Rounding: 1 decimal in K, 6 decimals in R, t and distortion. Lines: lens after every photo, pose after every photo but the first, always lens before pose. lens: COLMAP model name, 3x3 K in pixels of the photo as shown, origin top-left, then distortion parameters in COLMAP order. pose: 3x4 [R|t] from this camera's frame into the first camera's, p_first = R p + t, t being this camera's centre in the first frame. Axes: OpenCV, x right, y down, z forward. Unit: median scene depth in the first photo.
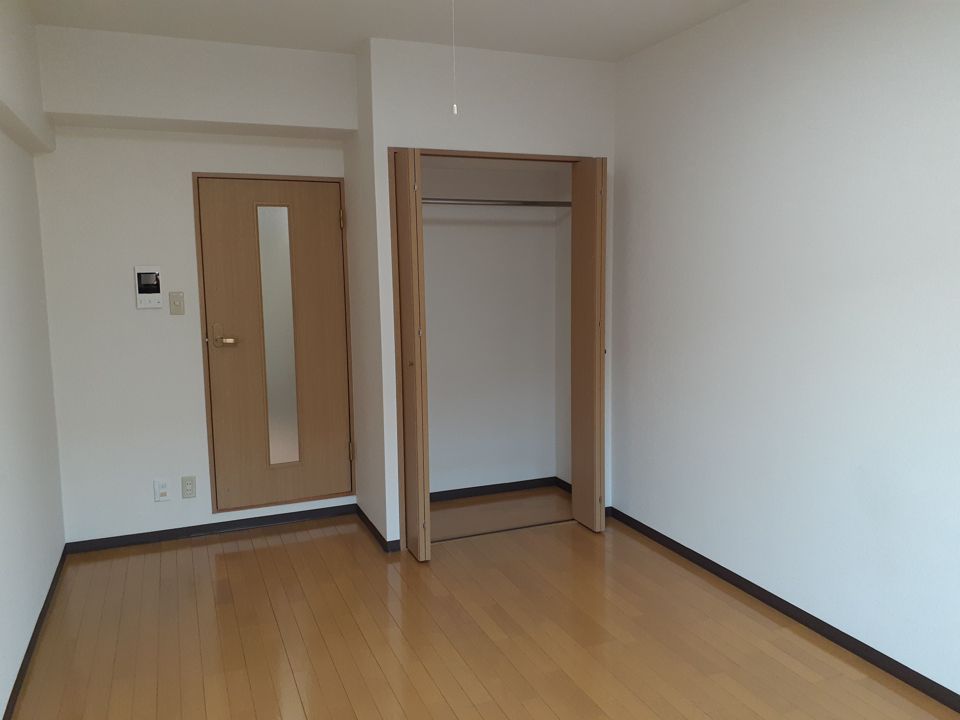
lens RADIAL K [[769.4, 0, 480.0], [0, 769.4, 360.0], [0, 0, 1]] dist [0.008953, -0.001061]
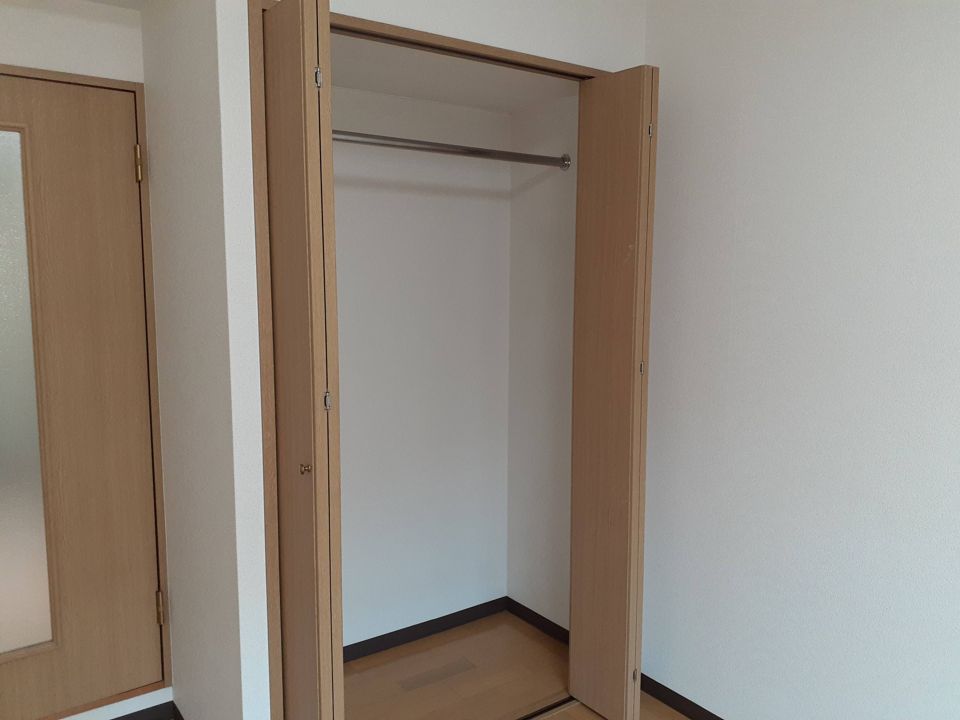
lens RADIAL K [[769.4, 0, 480.0], [0, 769.4, 360.0], [0, 0, 1]] dist [0.008953, -0.001061]
pose [[0.971853, -0.007884, 0.235456, -0.082891], [0.007884, 0.999968, 0.000945, -0.052031], [-0.235457, 0.000938, 0.971884, 0.459368]]
